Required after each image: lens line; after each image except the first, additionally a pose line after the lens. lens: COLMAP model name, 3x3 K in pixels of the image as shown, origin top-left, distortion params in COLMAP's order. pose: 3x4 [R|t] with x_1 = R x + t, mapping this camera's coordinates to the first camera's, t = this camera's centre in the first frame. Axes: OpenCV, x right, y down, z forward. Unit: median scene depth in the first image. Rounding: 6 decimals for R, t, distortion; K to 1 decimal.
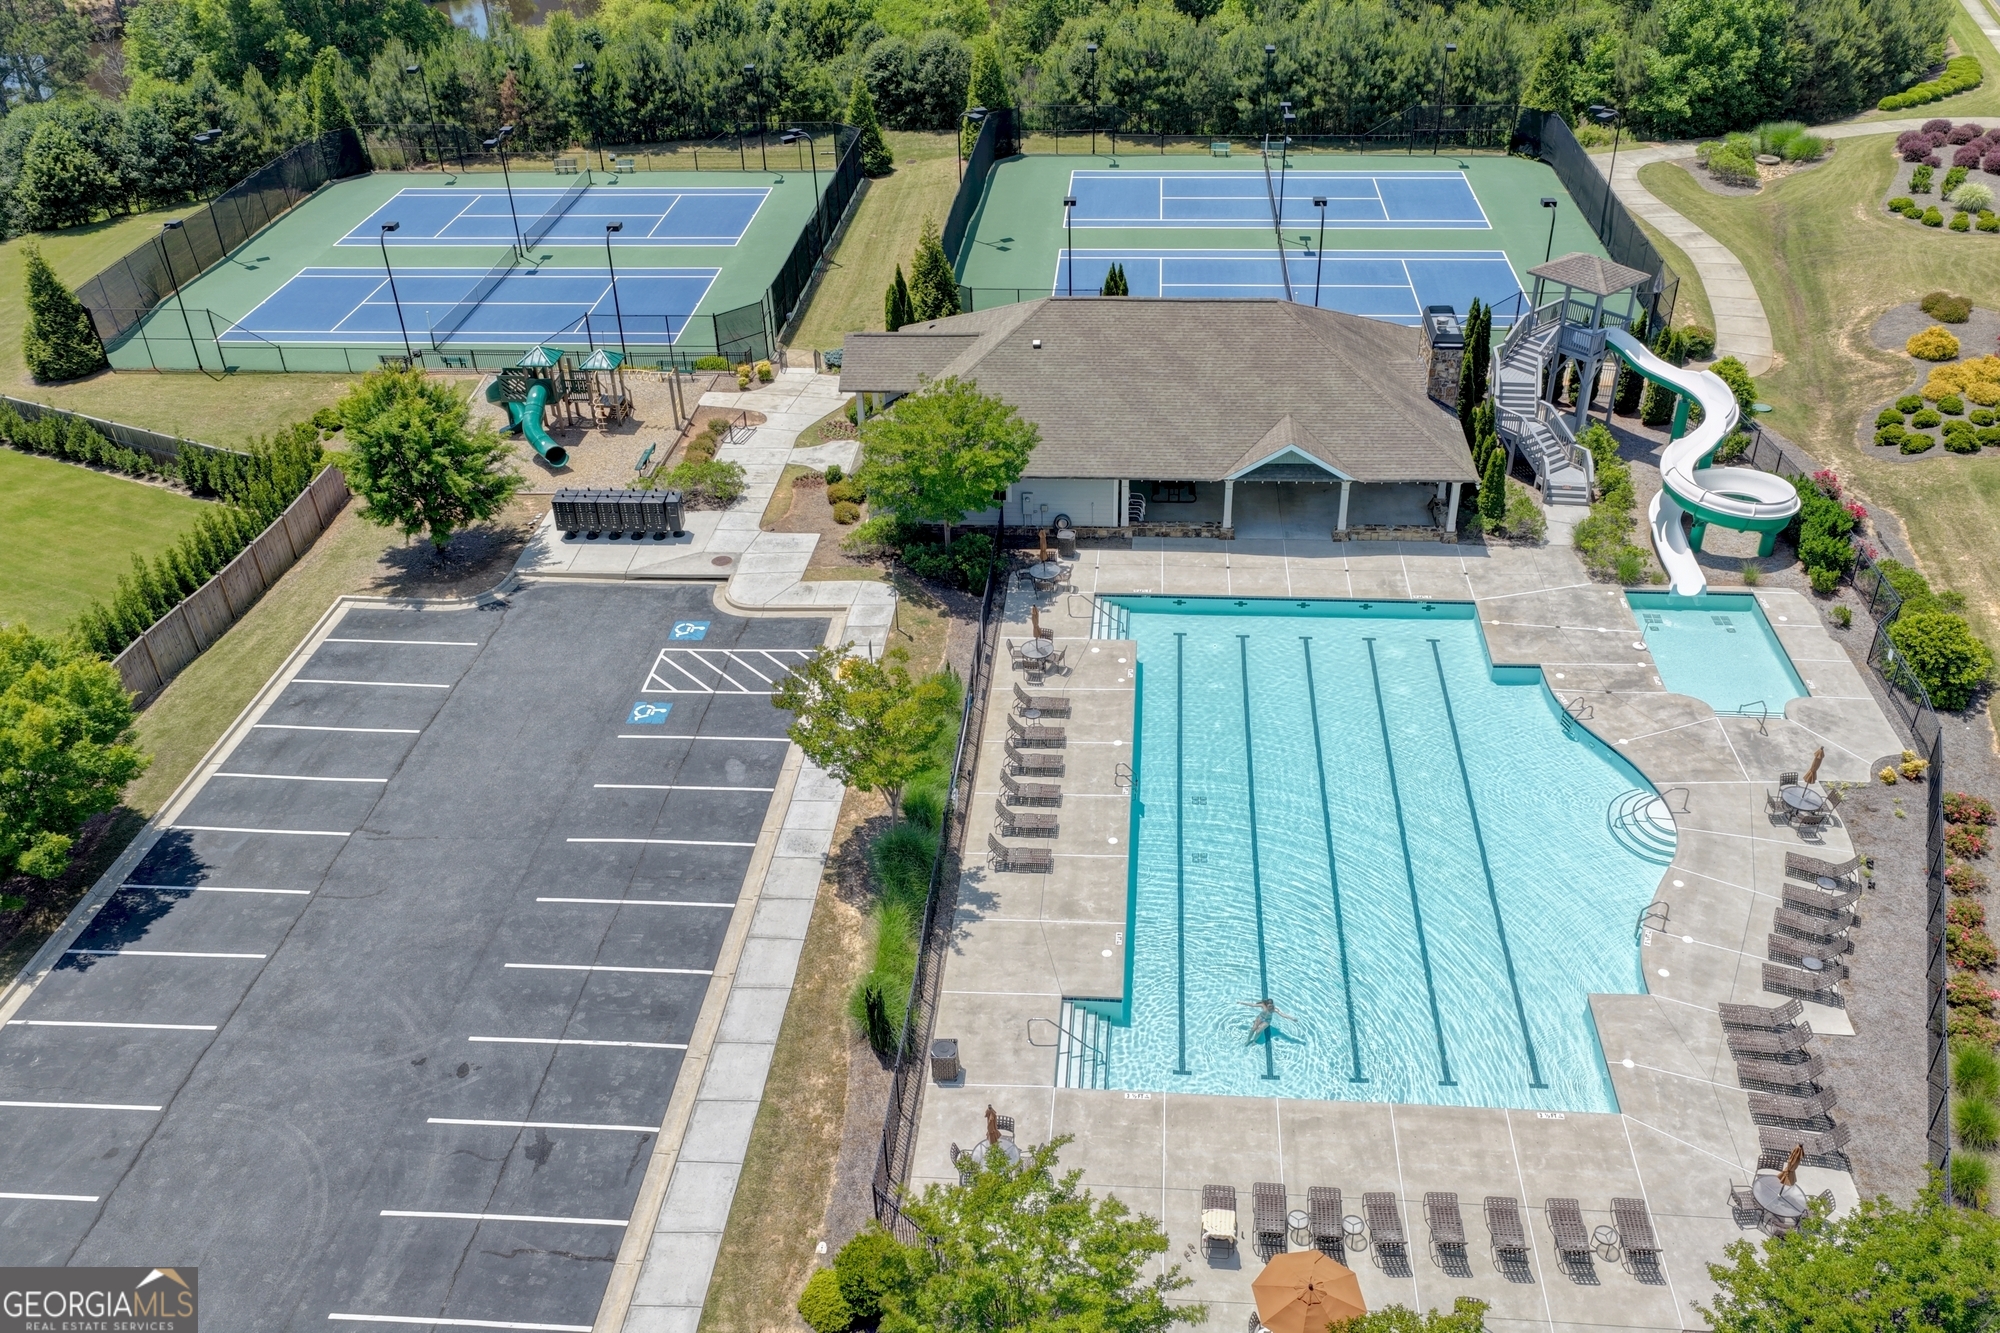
lens RADIAL K [[1648.7, 0, 1019.0], [0, 1648.7, 662.2], [0, 0, 1]] dist [-0.020579, 0.044938]
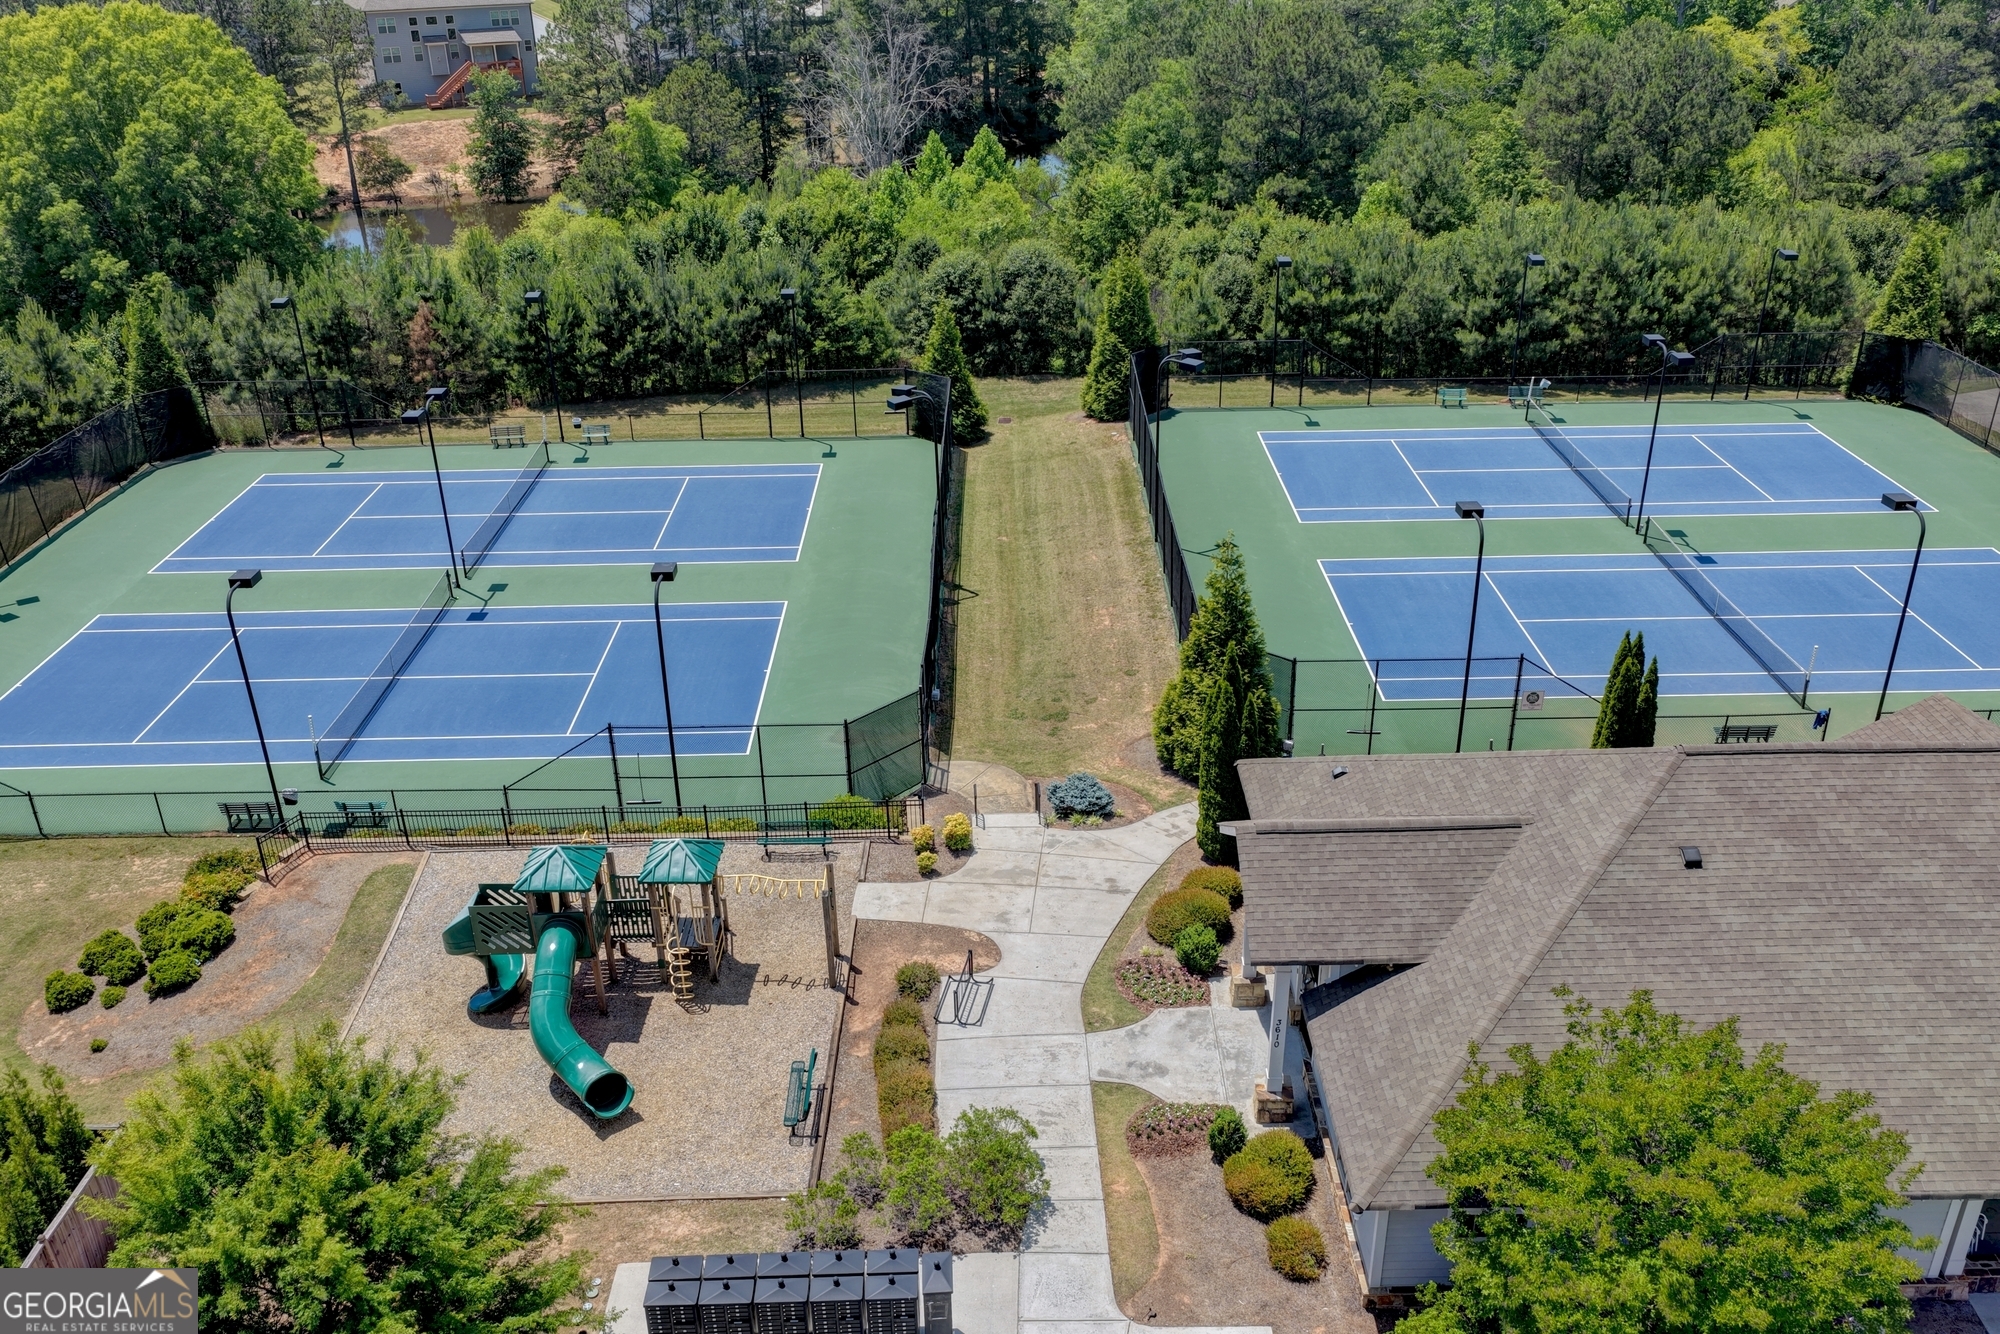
lens RADIAL K [[1653.2, 0, 1025.1], [0, 1653.2, 673.0], [0, 0, 1]] dist [-0.007603, 0.011406]
pose [[0.995936, -0.030855, 0.084616, -0.125094], [0.040881, 0.991999, -0.119446, -0.115221], [-0.080253, 0.122420, 0.989228, 0.321398]]
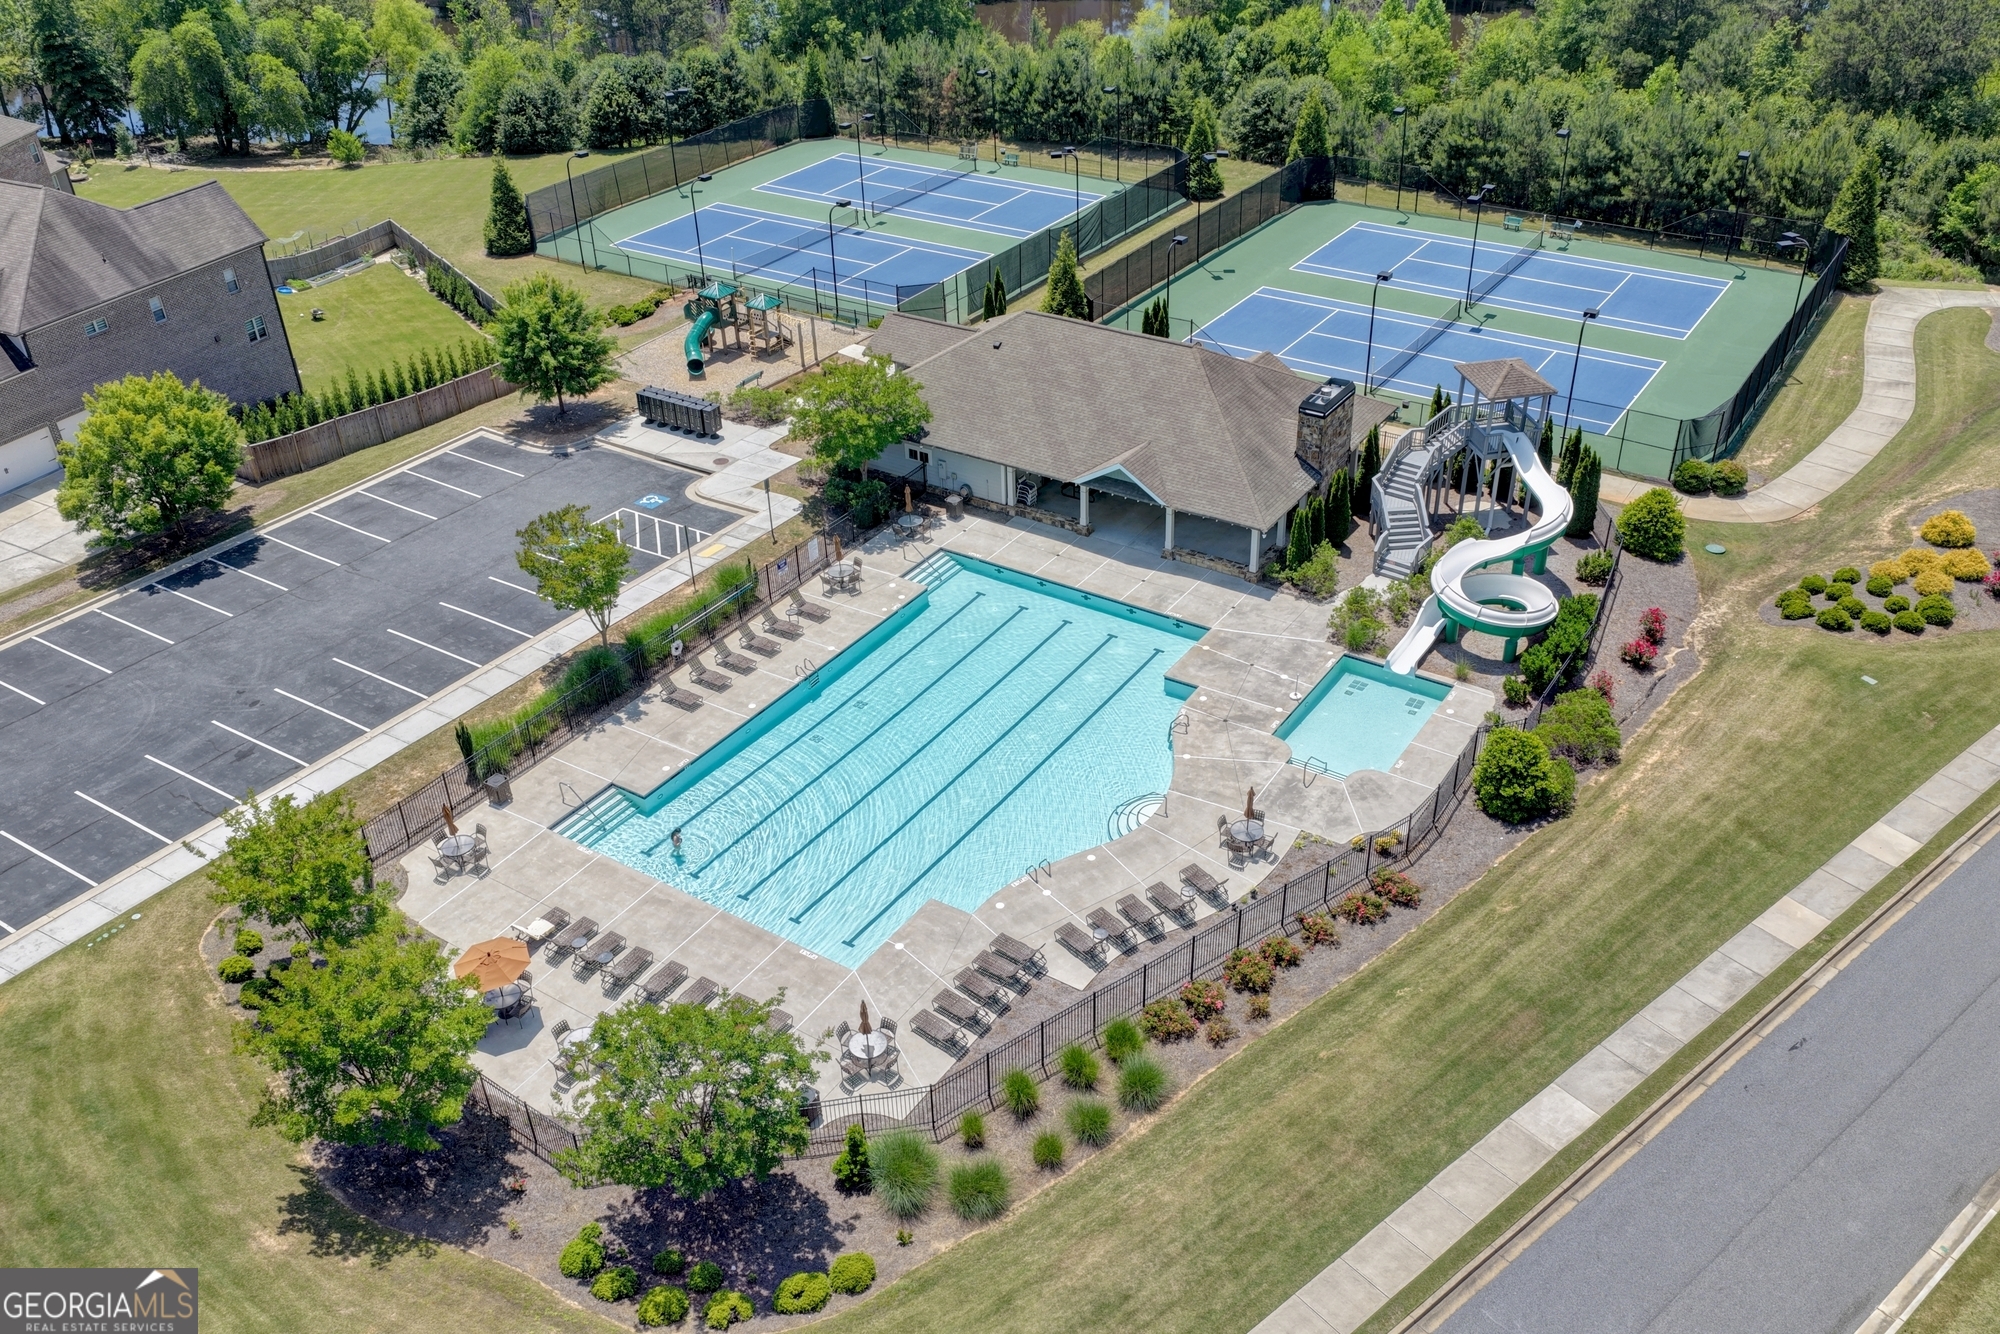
lens RADIAL K [[1648.7, 0, 1019.0], [0, 1648.7, 662.7], [0, 0, 1]] dist [-0.020579, 0.044938]
pose [[0.879216, 0.258344, -0.400298, 0.333247], [-0.258169, 0.964508, 0.055429, -0.023075], [0.400410, 0.054611, 0.914707, -0.051657]]
